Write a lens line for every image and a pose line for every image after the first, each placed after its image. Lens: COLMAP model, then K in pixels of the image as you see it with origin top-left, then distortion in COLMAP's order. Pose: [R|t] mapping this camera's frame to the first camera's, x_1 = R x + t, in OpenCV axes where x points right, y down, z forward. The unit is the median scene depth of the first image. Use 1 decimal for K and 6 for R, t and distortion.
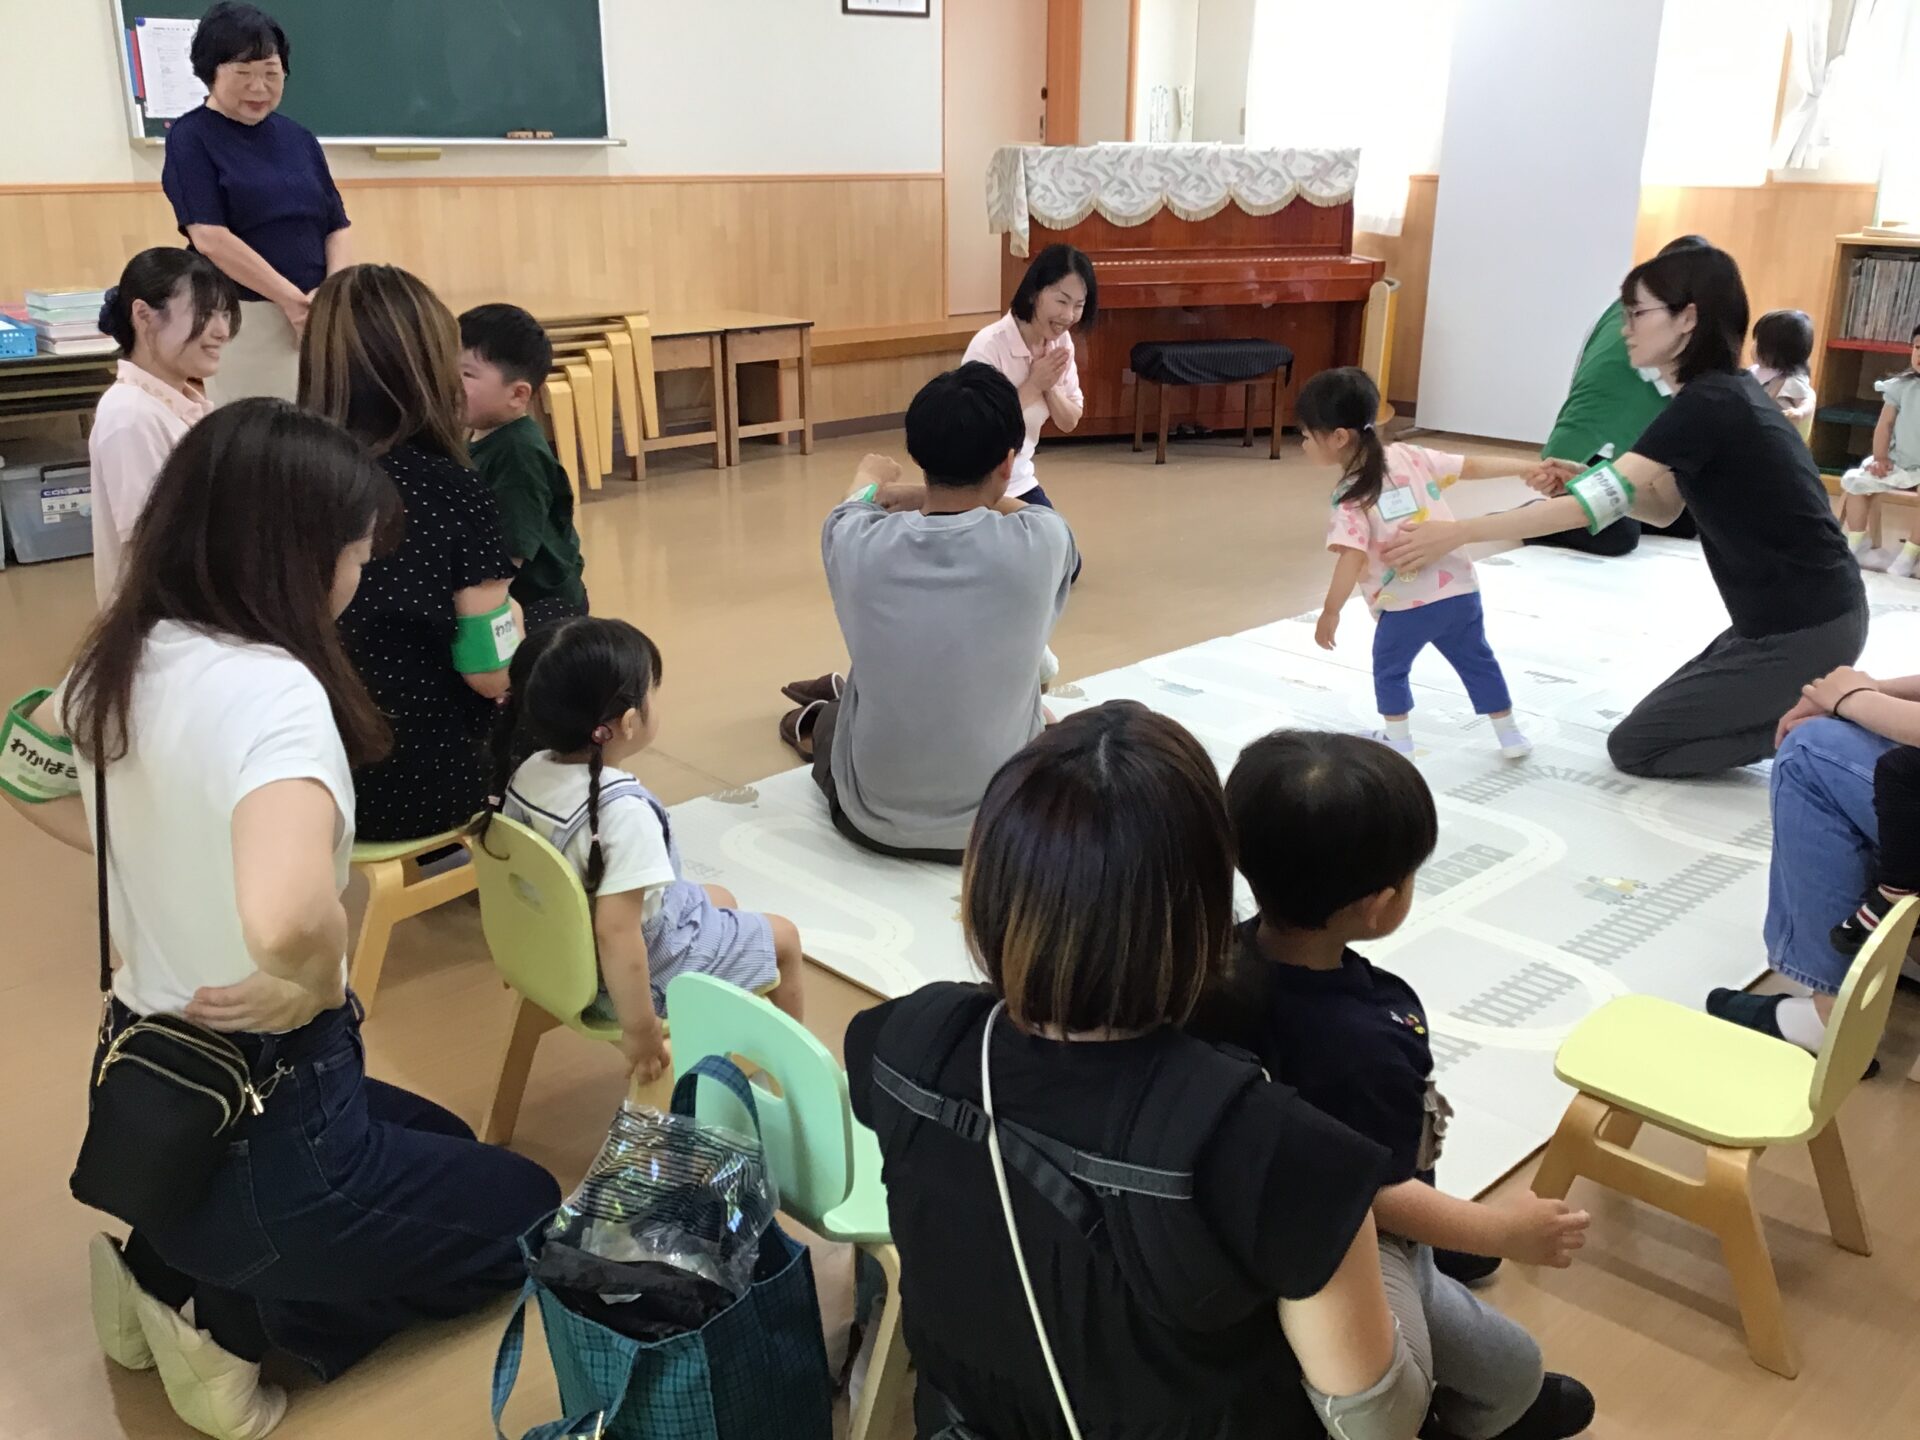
lens RADIAL K [[1741.8, 0, 964.3], [0, 1741.8, 727.9], [0, 0, 1]] dist [0.073334, -0.135157]
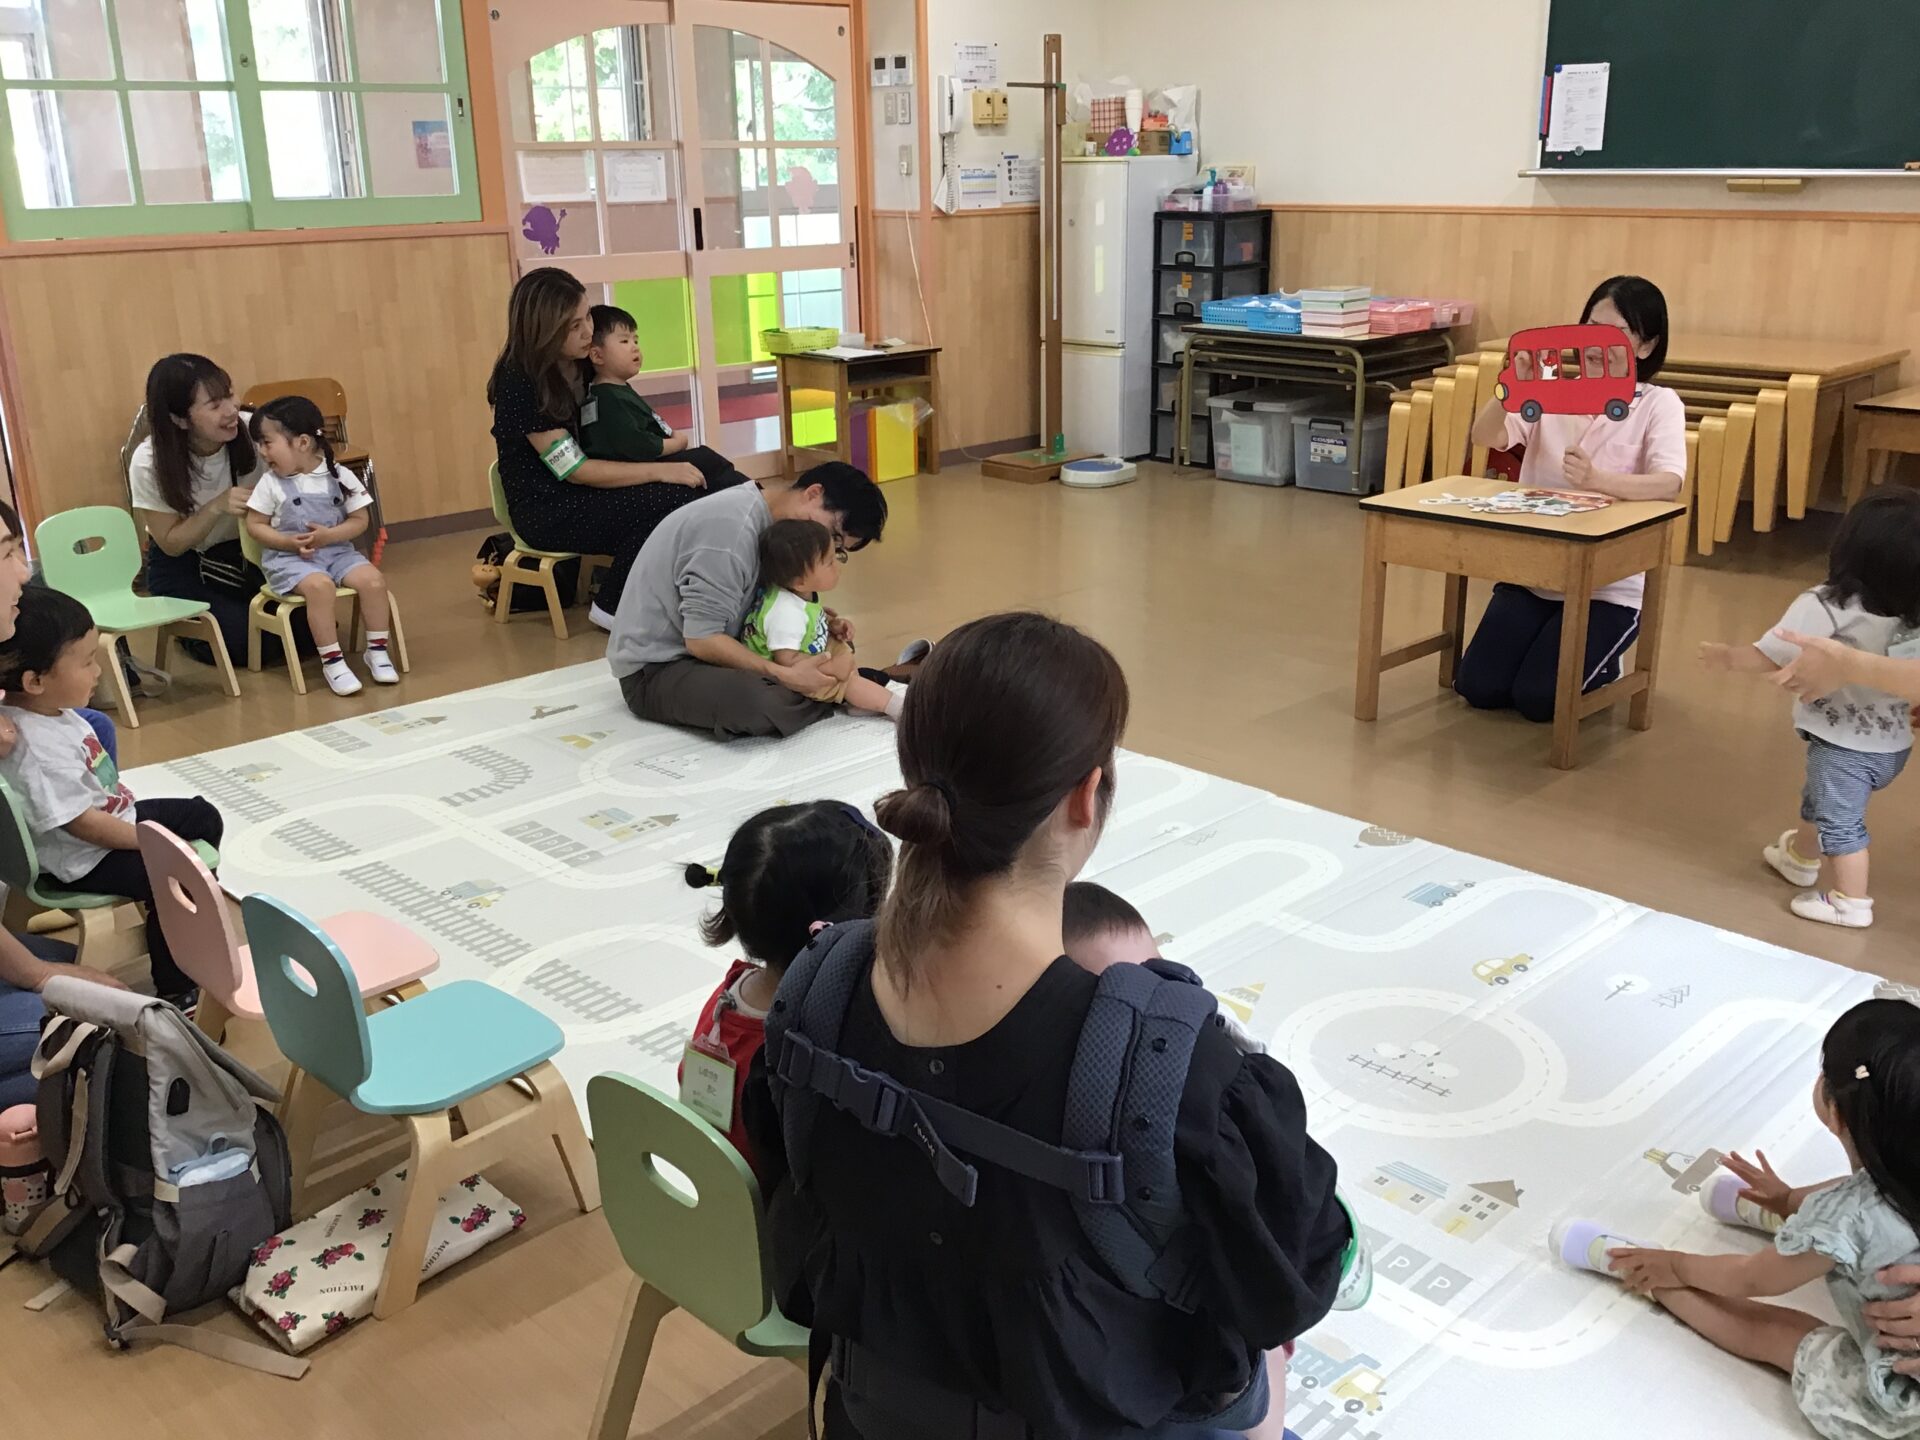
lens RADIAL K [[1741.8, 0, 964.0], [0, 1741.8, 716.1], [0, 0, 1]] dist [0.073334, -0.135157]
pose [[0.001407, 0.301418, -0.953491, 0.677291], [-0.310929, 0.906362, 0.286060, -0.201505], [0.950432, 0.296066, 0.094995, 0.575808]]
